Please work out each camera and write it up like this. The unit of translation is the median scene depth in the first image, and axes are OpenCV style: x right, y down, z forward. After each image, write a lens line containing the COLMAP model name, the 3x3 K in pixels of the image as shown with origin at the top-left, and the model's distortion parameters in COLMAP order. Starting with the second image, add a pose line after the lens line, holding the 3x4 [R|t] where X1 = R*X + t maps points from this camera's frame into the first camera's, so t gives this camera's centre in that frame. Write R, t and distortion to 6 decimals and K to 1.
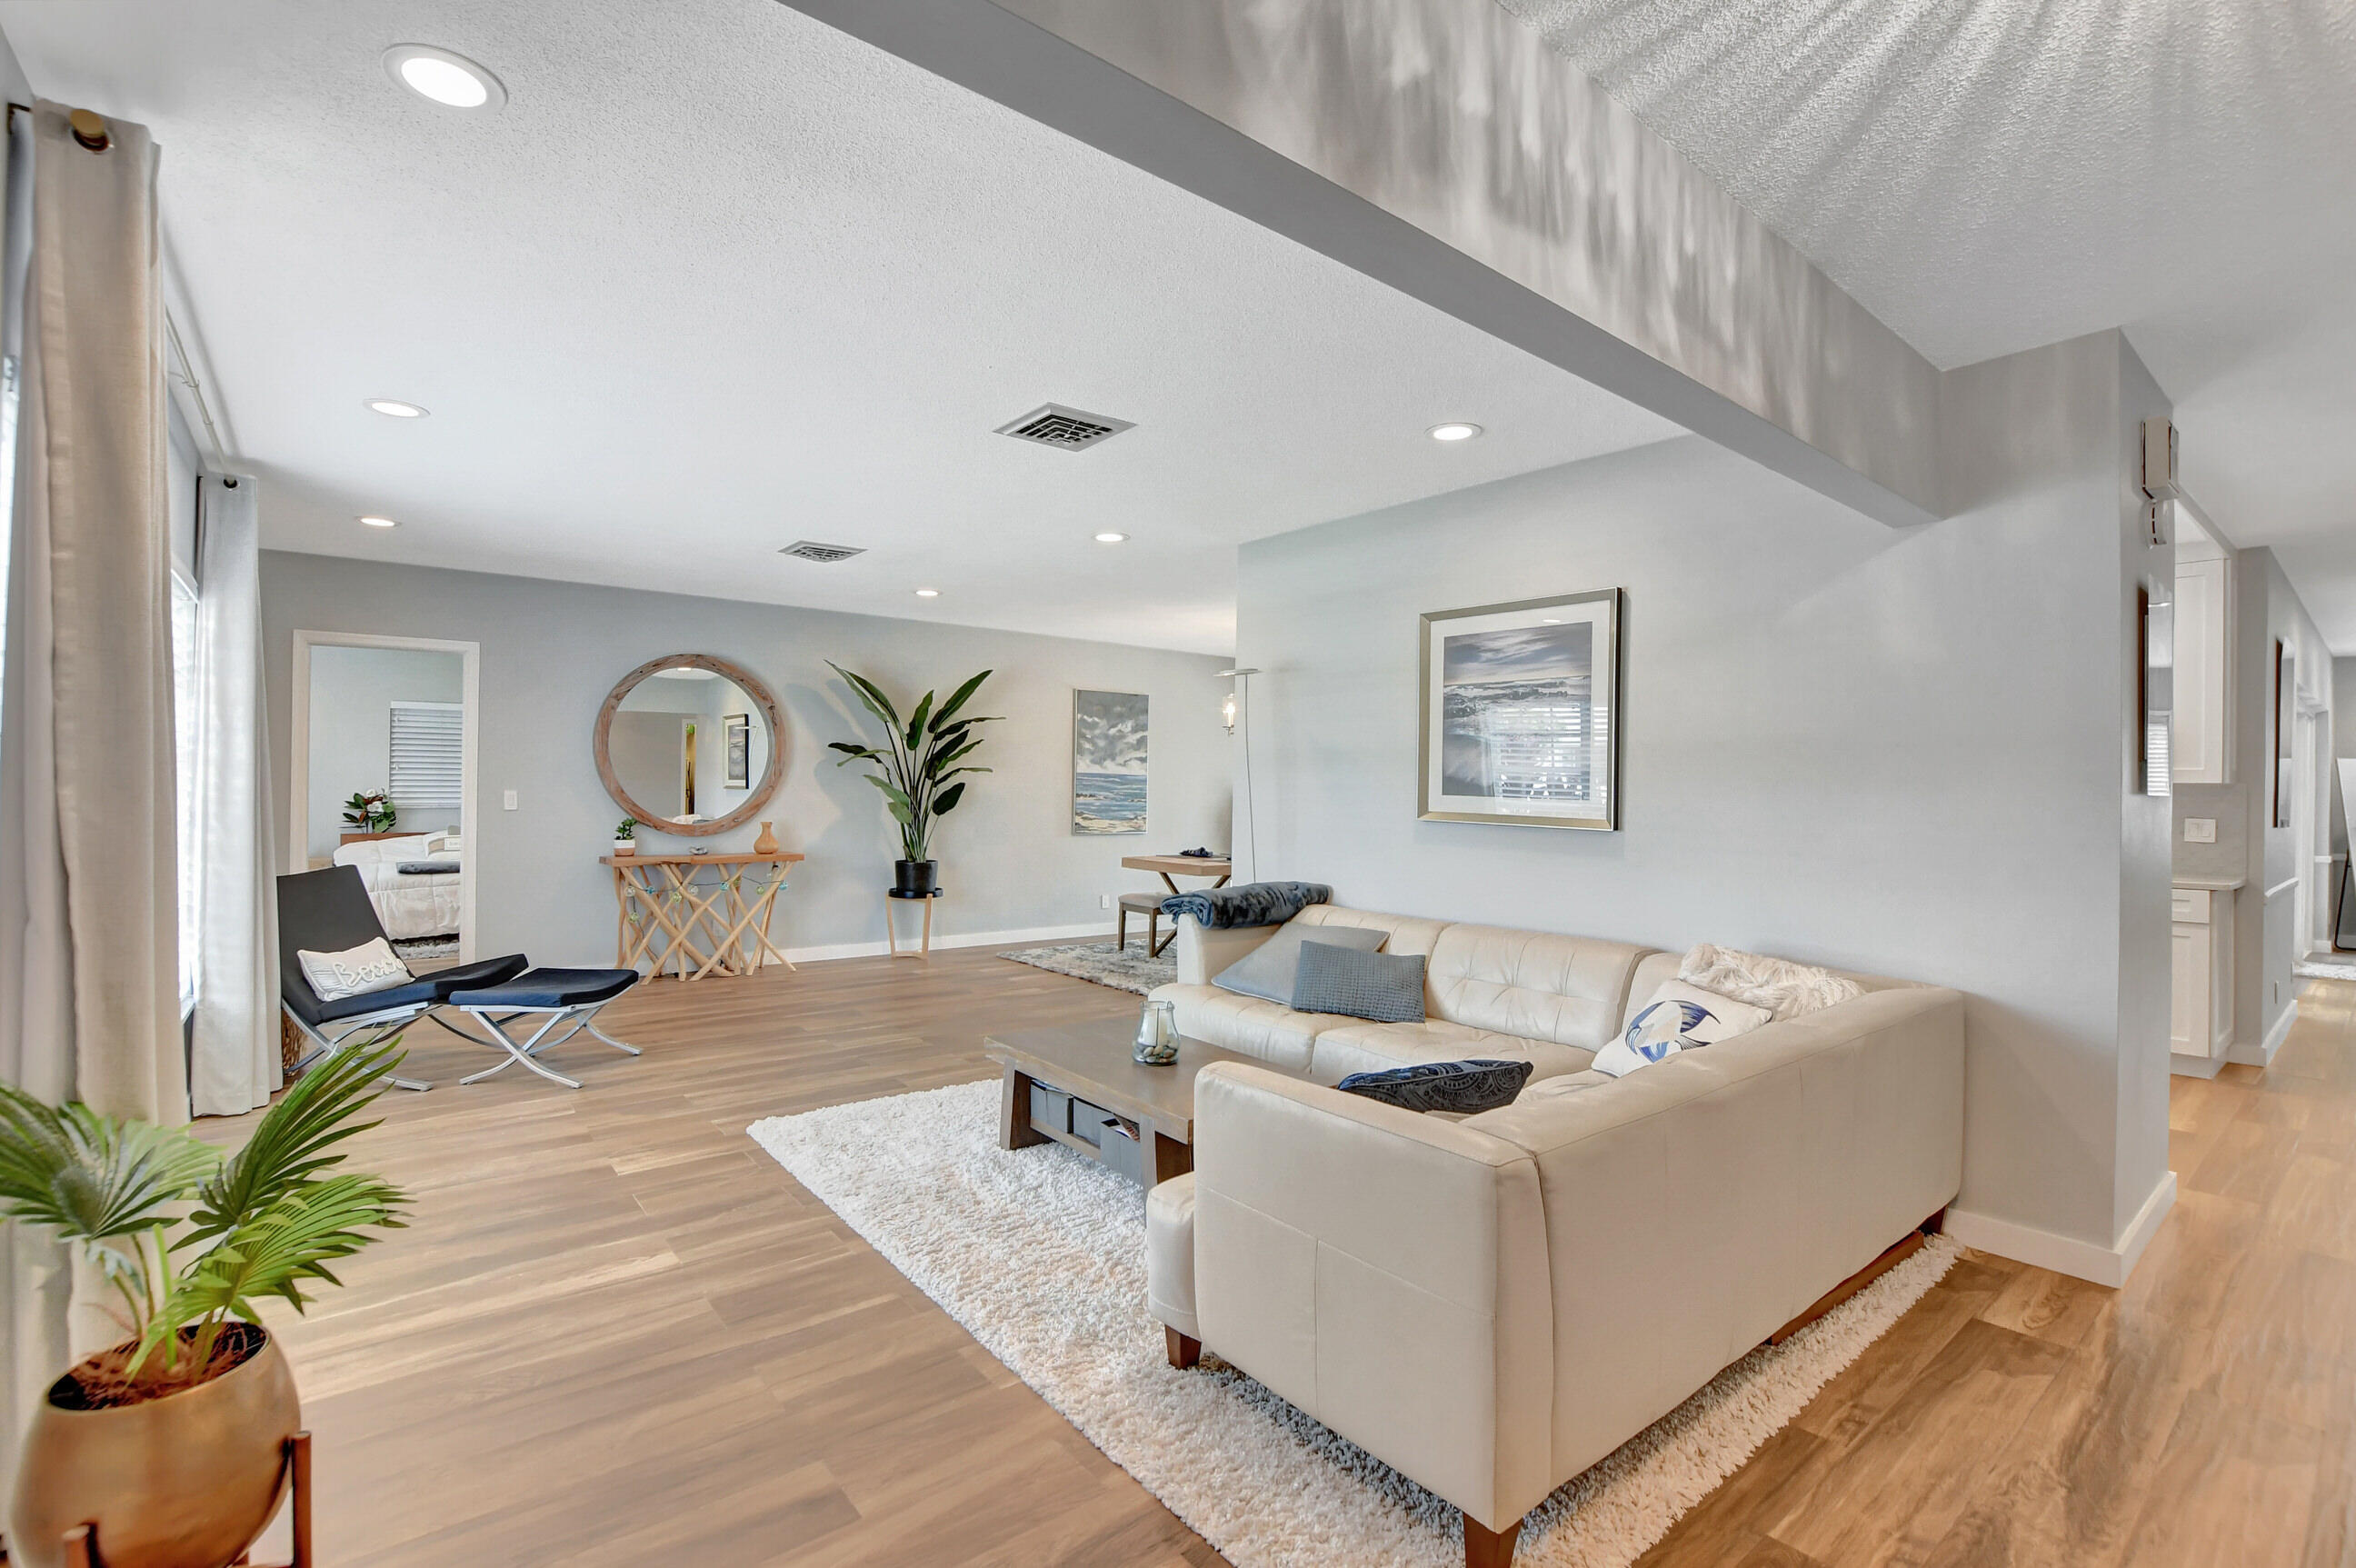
lens RADIAL K [[1056.0, 0, 1177.5], [0, 1056.0, 788.0], [0, 0, 1]] dist [-0.019703, -0.000457]
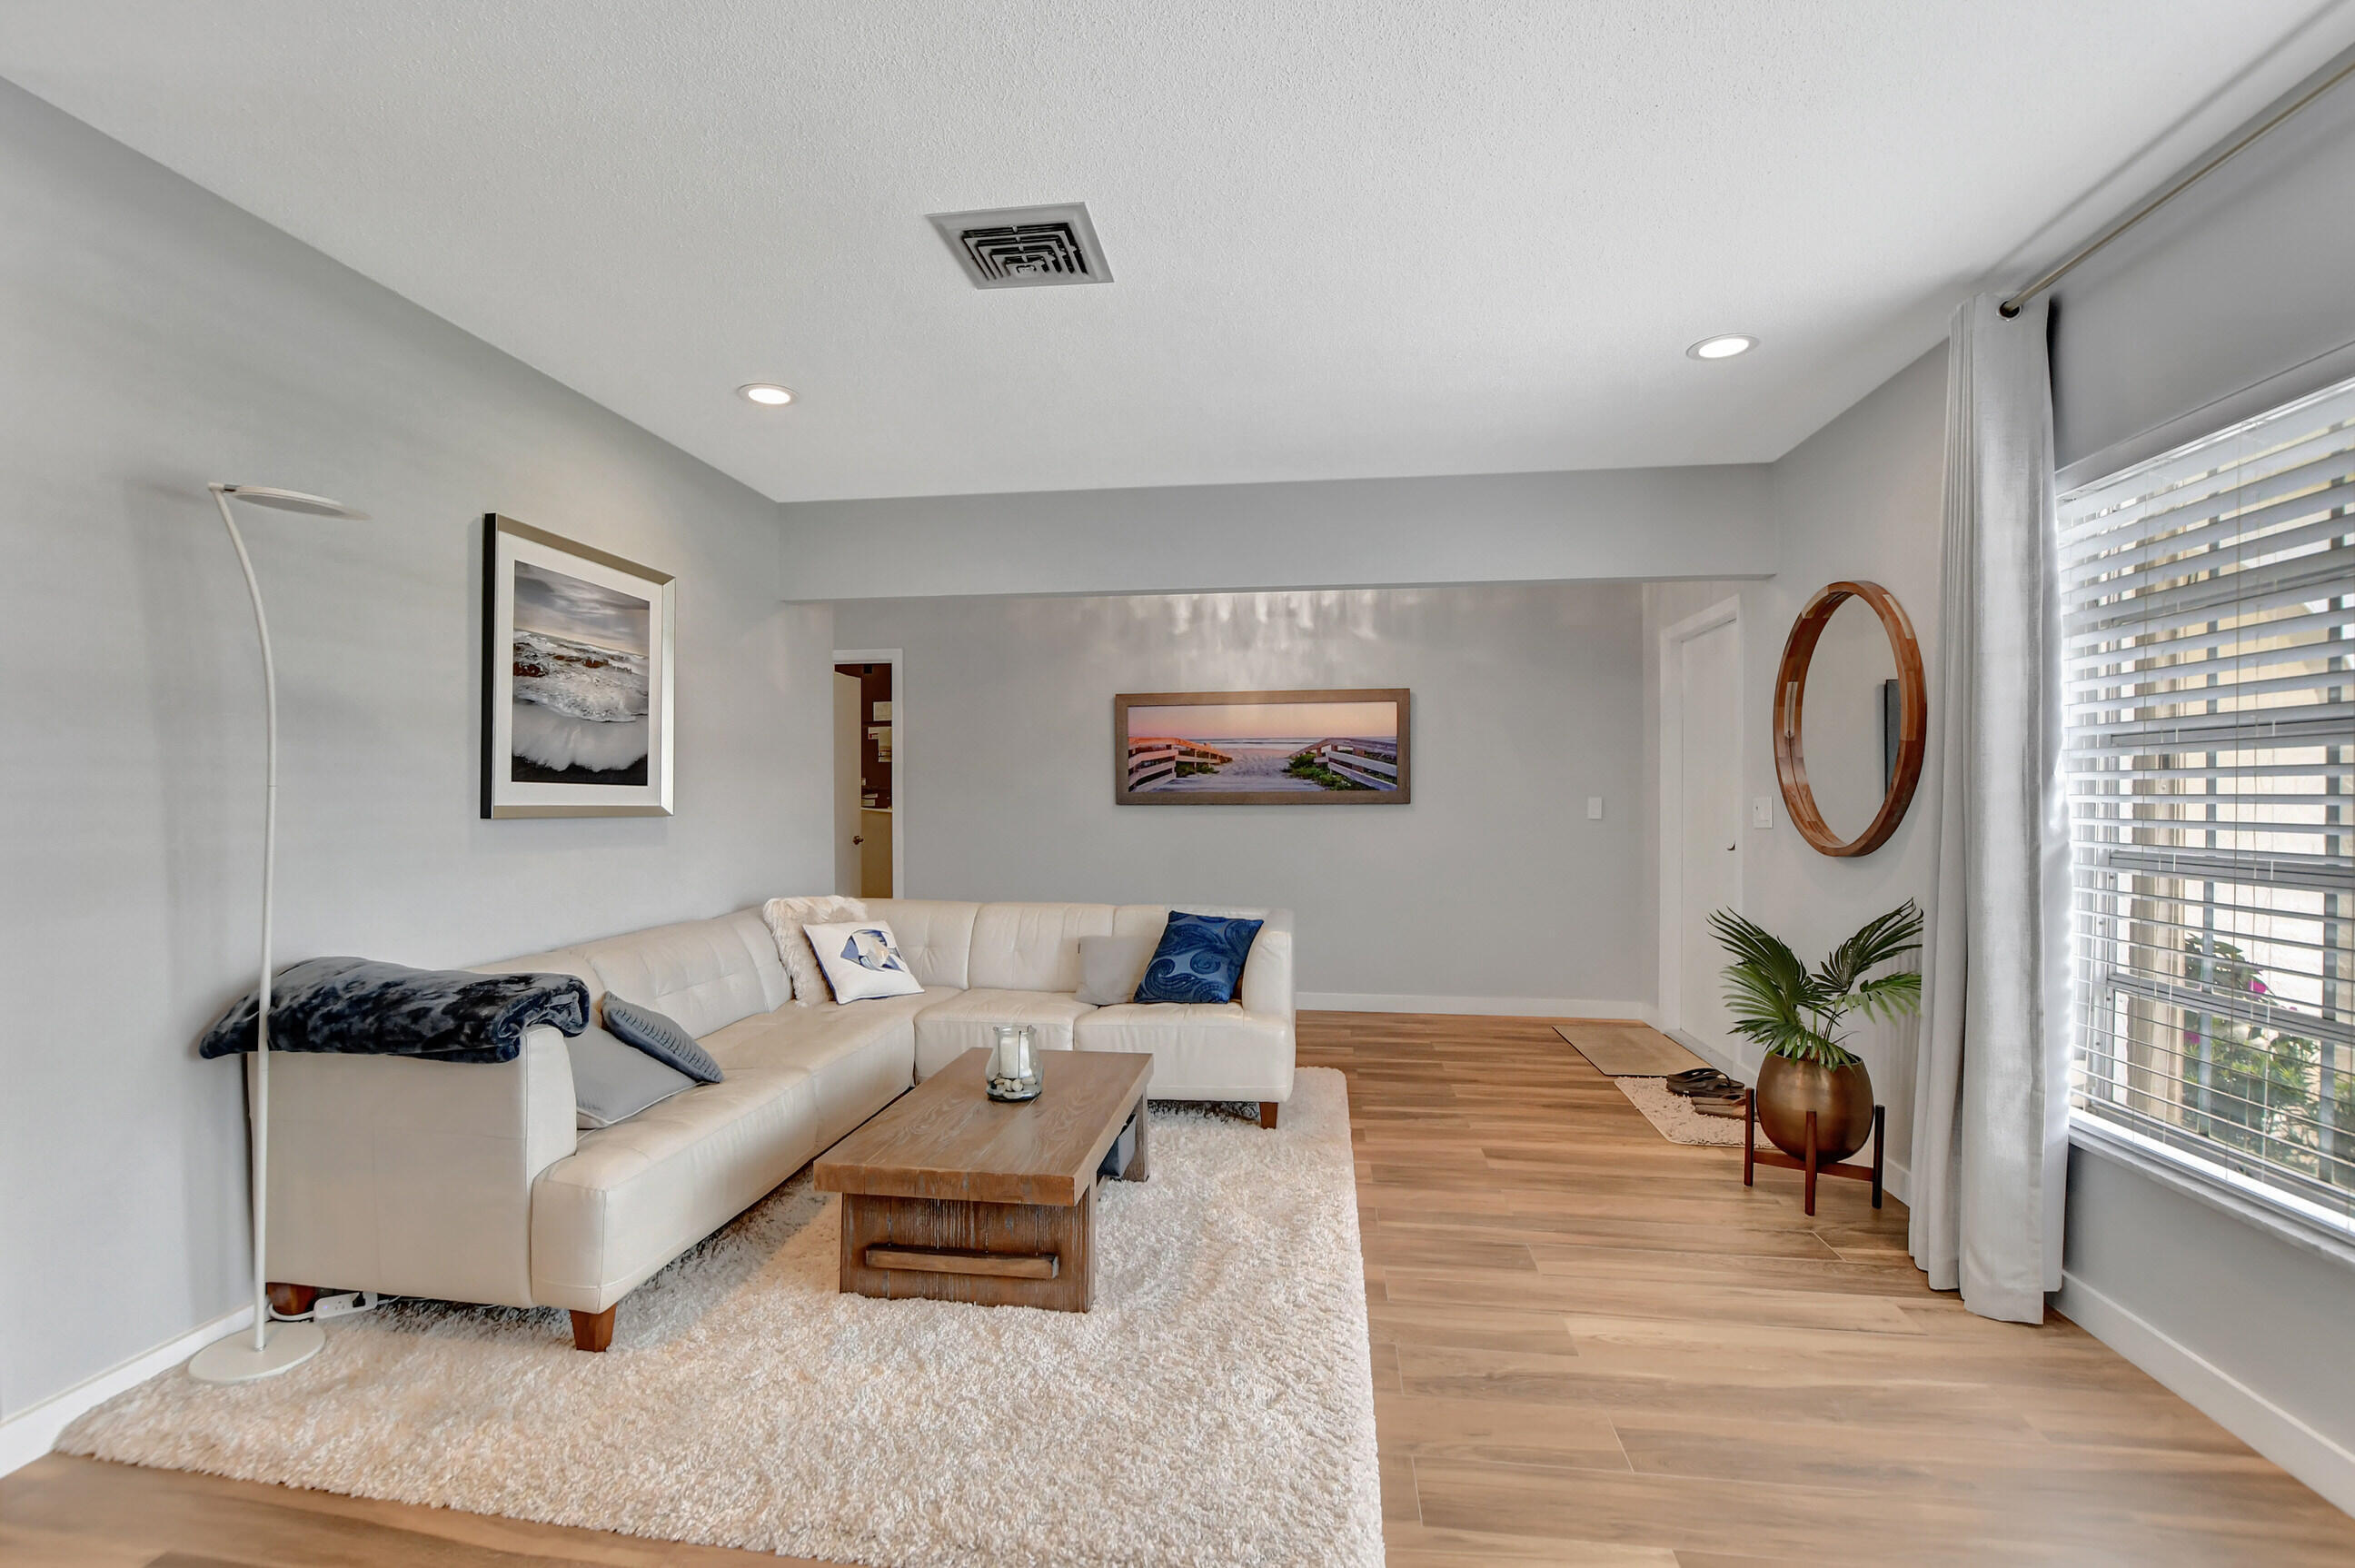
lens RADIAL K [[1055.5, 0, 1174.4], [0, 1055.5, 785.0], [0, 0, 1]] dist [-0.019703, -0.000457]
pose [[-0.684753, -0.004191, 0.728764, -0.622168], [0.001094, 0.999976, 0.006778, 0.003930], [-0.728775, 0.005439, -0.684732, 1.282838]]
